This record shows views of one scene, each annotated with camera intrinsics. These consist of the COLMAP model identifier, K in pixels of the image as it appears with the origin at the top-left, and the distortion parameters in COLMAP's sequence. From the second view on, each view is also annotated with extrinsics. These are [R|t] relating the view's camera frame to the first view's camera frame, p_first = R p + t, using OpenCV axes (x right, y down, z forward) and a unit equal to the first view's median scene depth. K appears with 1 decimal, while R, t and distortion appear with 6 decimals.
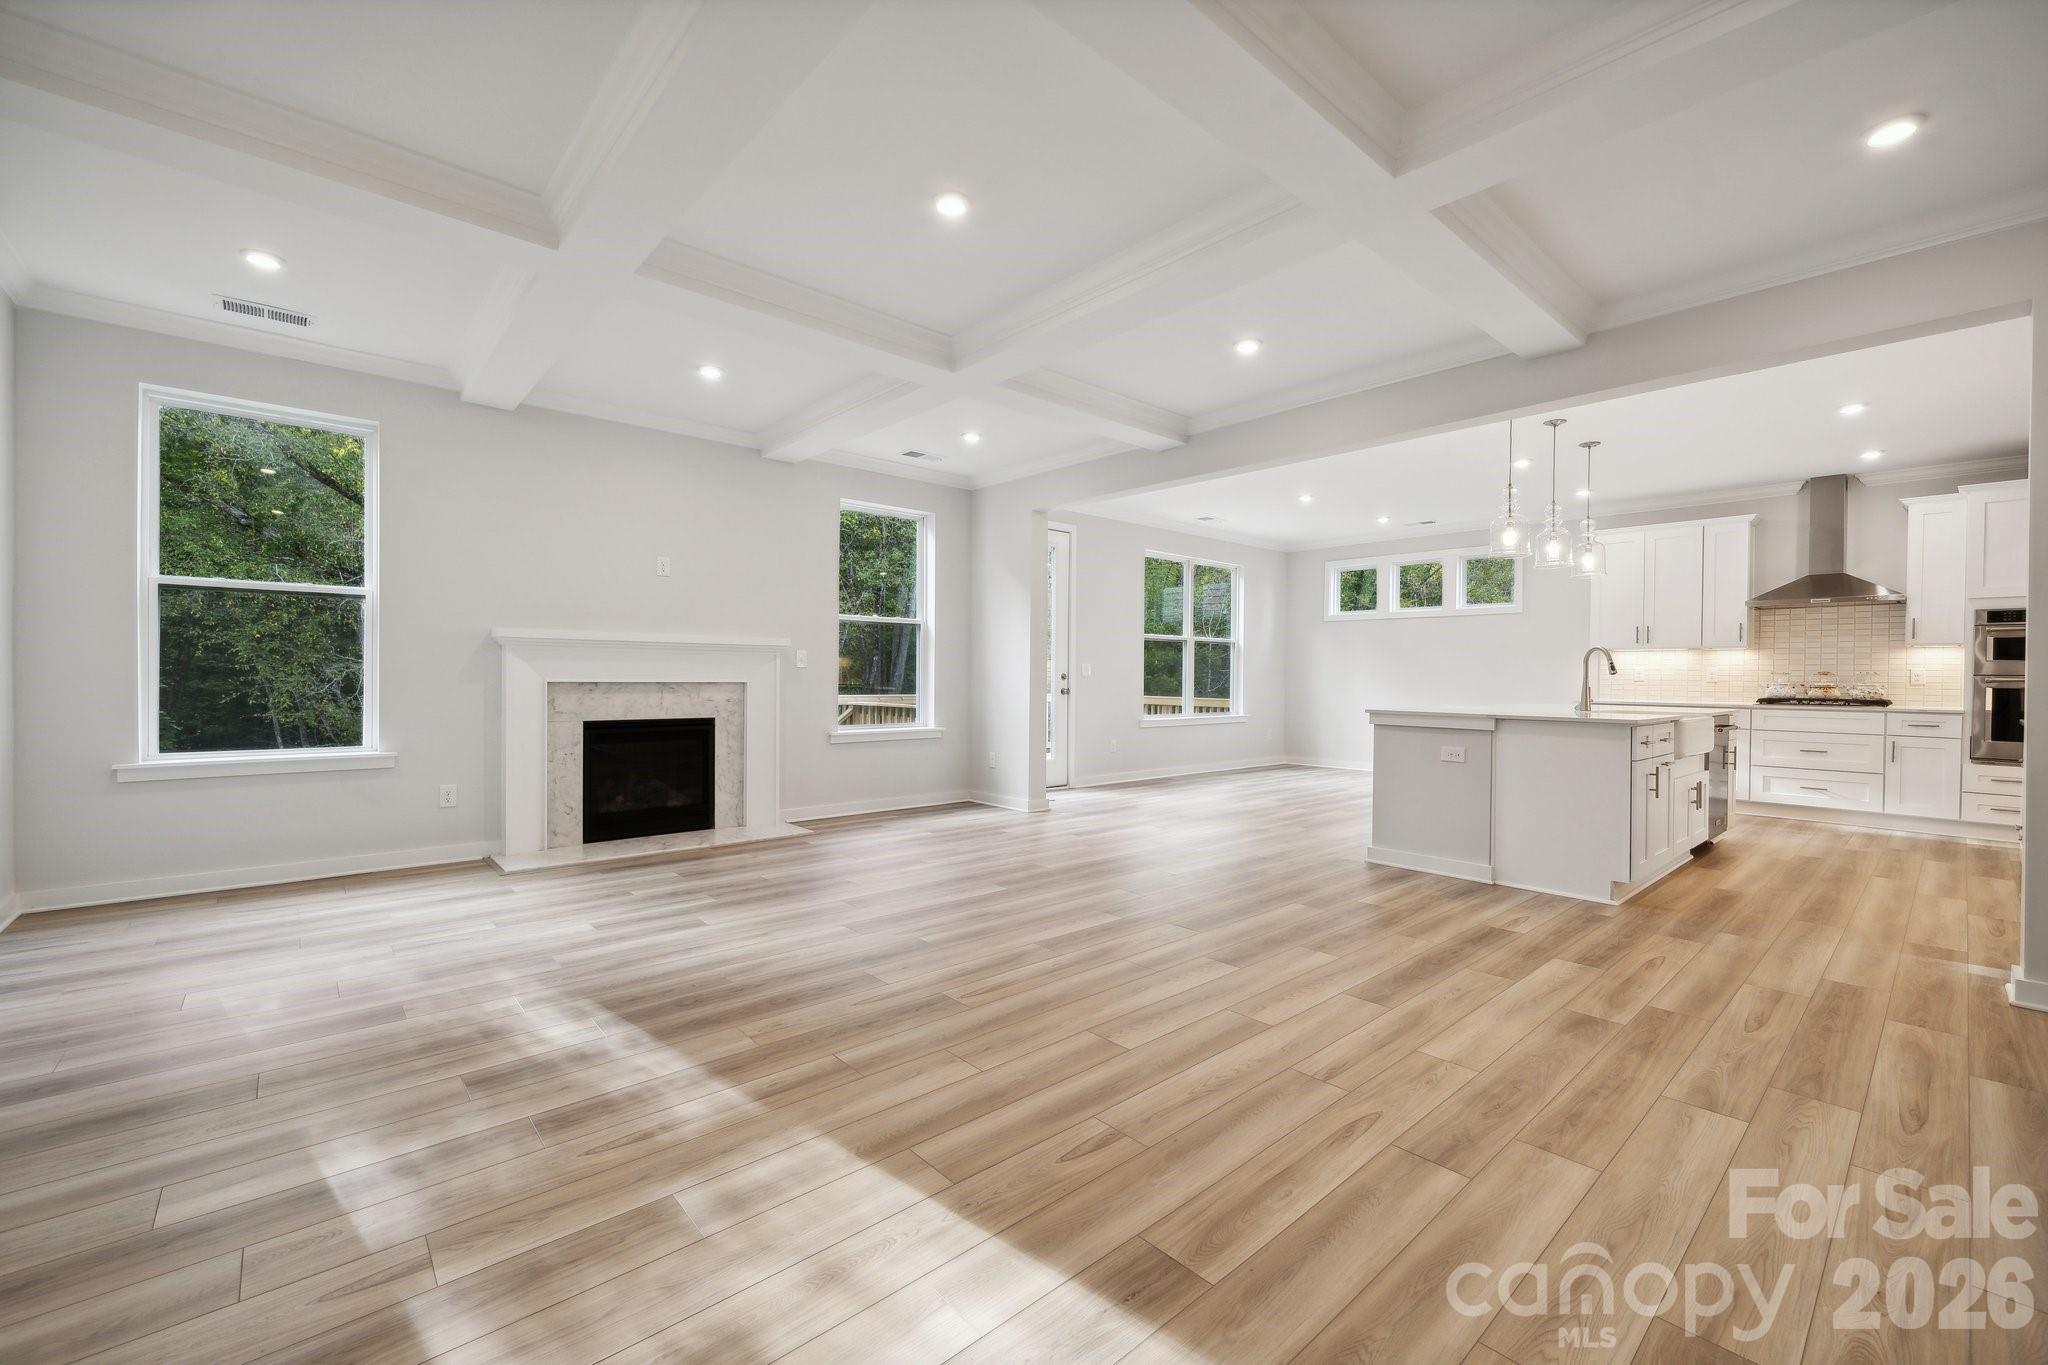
lens RADIAL K [[837.9, 0, 1039.3], [0, 837.9, 683.5], [0, 0, 1]] dist [-0.000386, -0.000112]
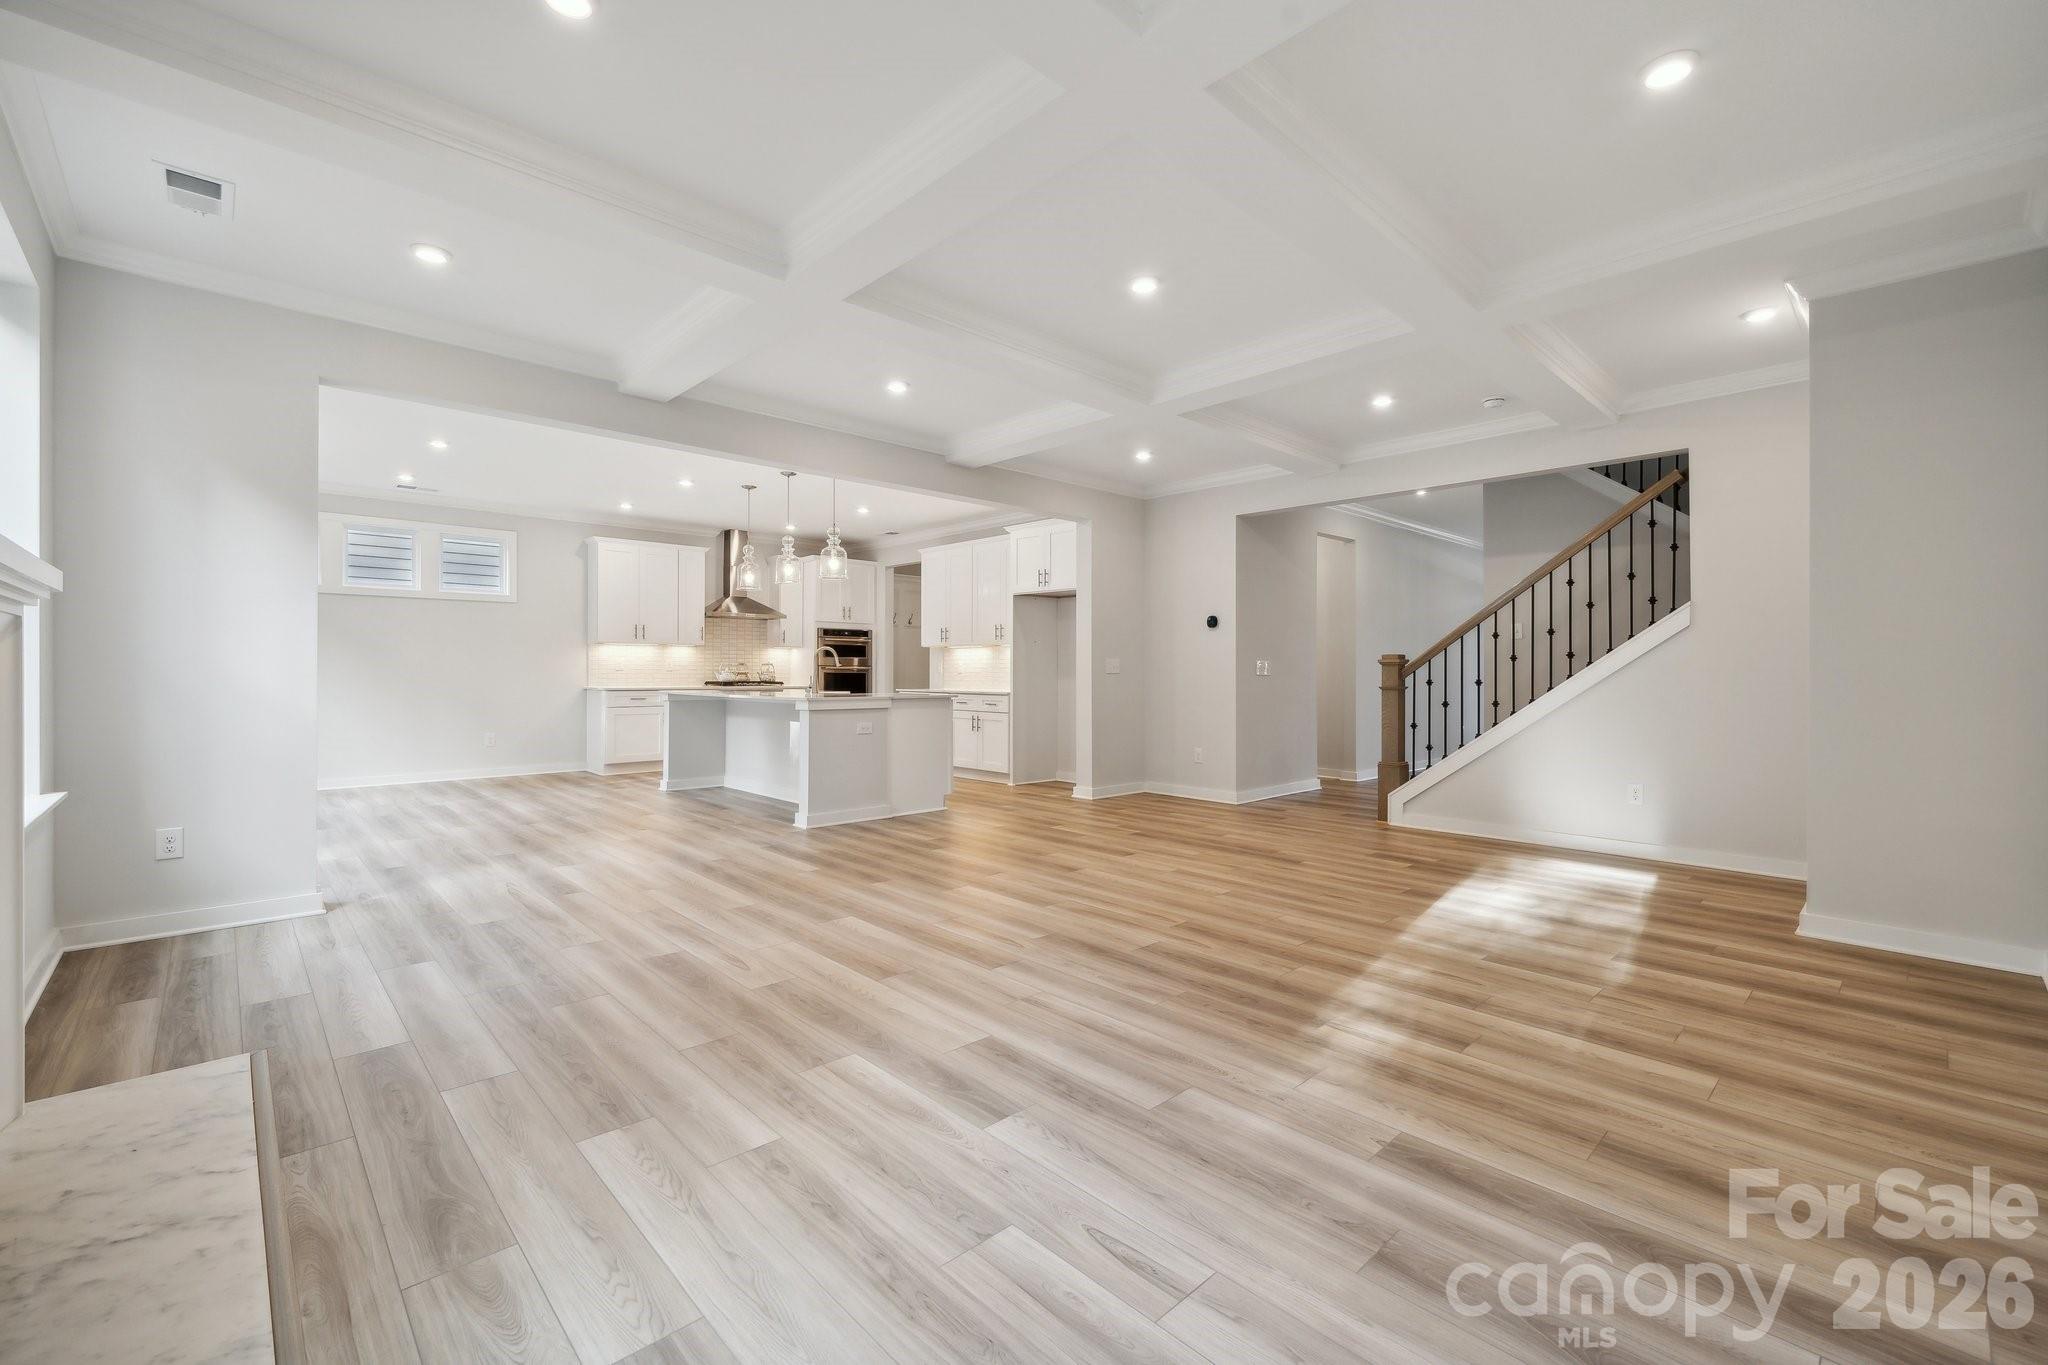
lens RADIAL K [[858.7, 0, 1024.0], [0, 858.7, 682.5], [0, 0, 1]] dist [-0.000103, -0.000007]
pose [[-0.018090, -0.023742, 0.999554, -0.717985], [0.008179, 0.999681, 0.023893, -0.014248], [-0.999803, 0.008607, -0.017890, 0.641841]]
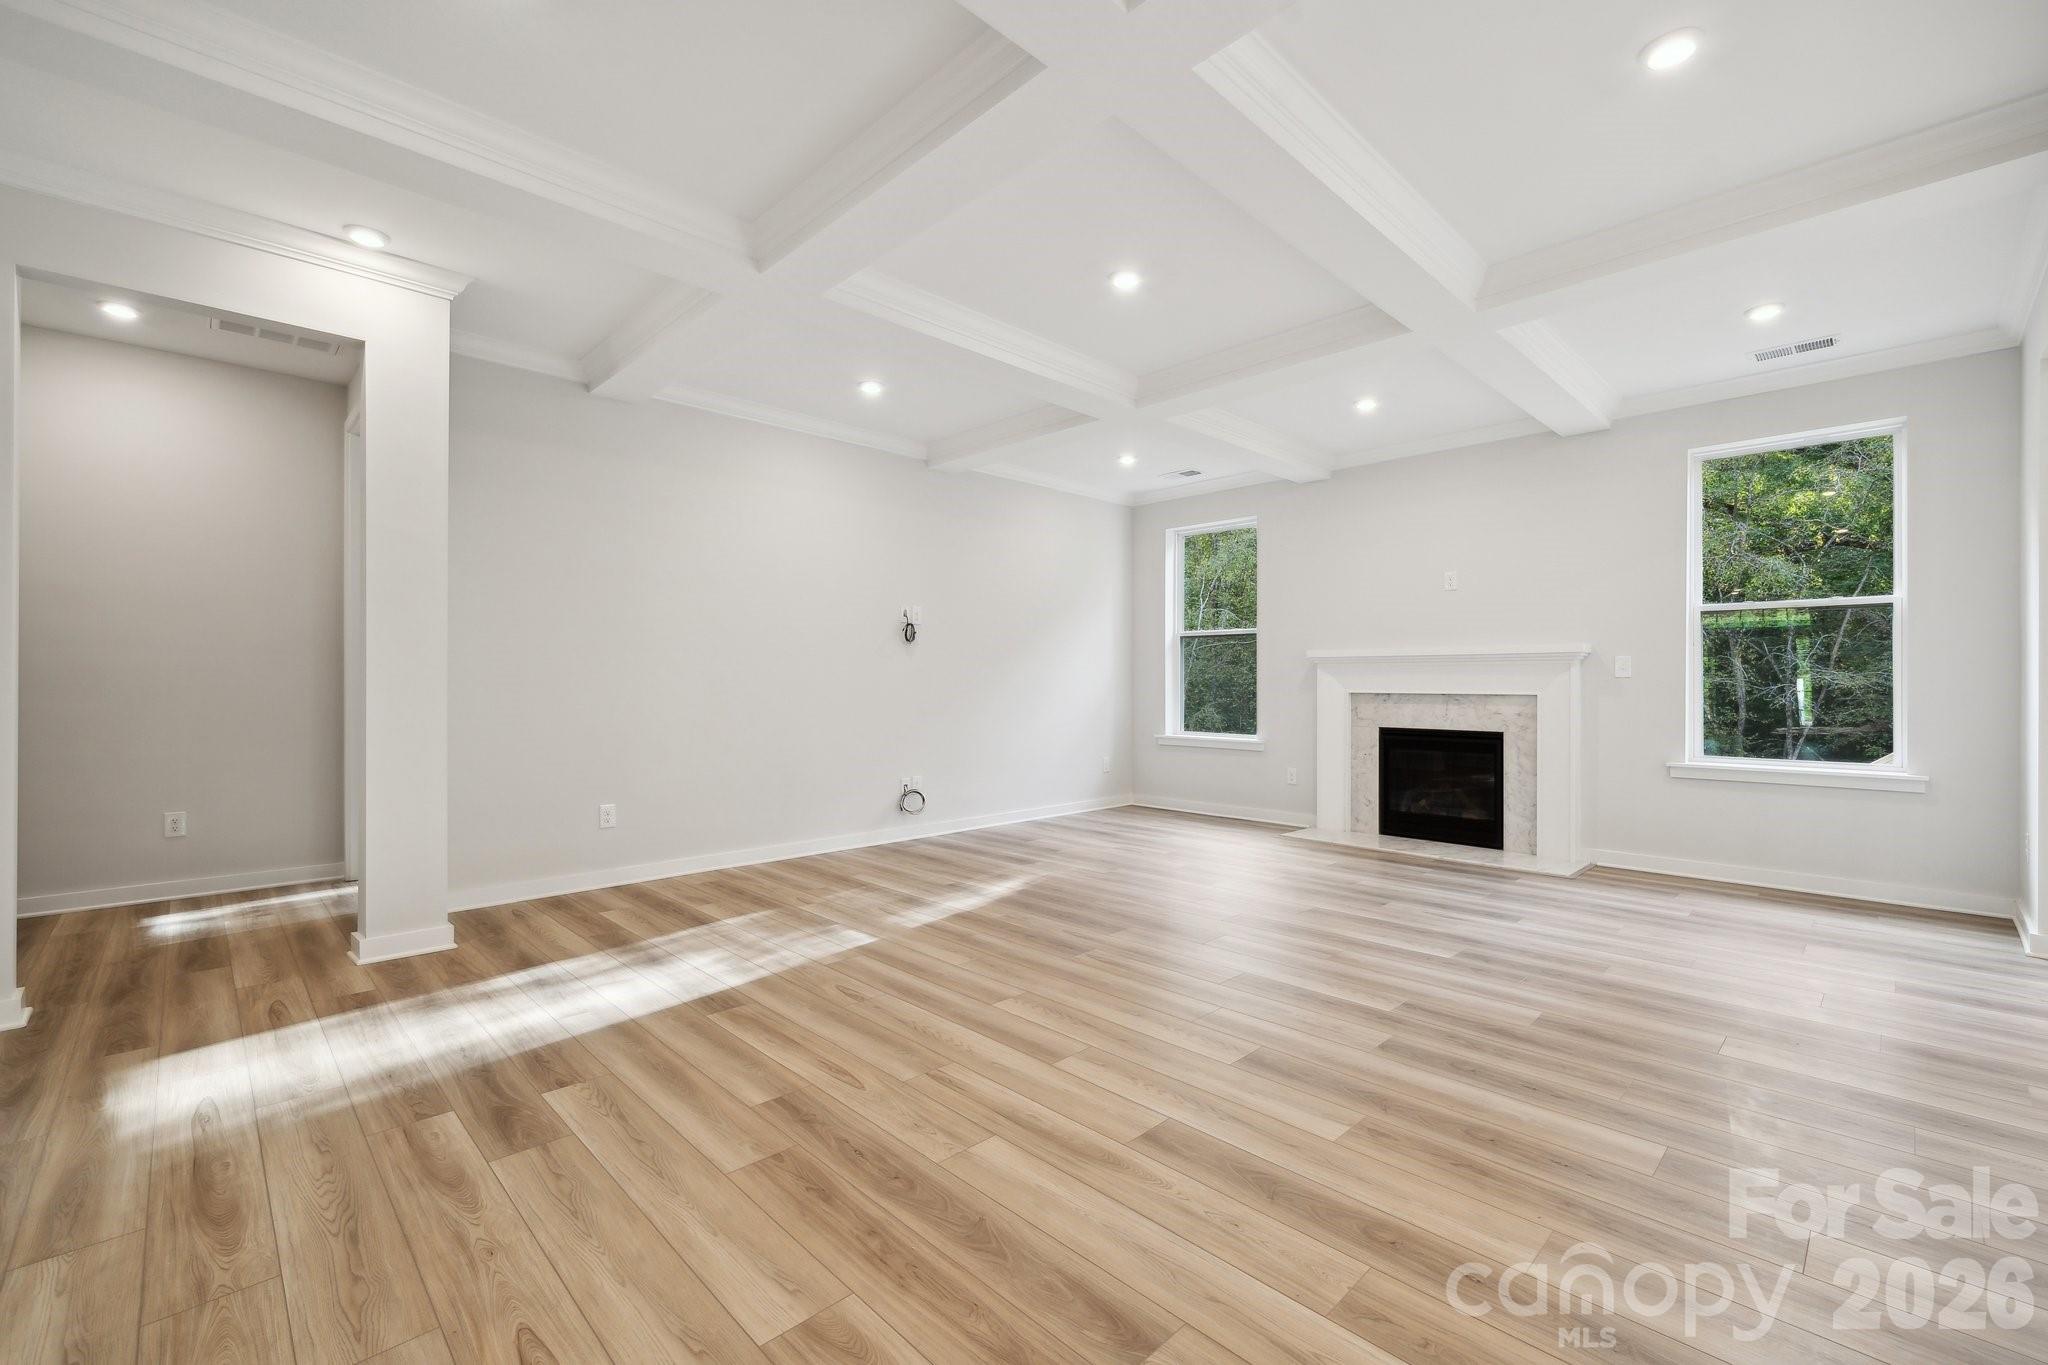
lens RADIAL K [[858.7, 0, 1024.0], [0, 858.7, 682.5], [0, 0, 1]] dist [-0.000103, -0.000007]
pose [[0.040671, -0.009599, -0.999126, 0.573894], [-0.012078, 0.999876, -0.010098, 0.001371], [0.999100, 0.012478, 0.040550, 0.437903]]
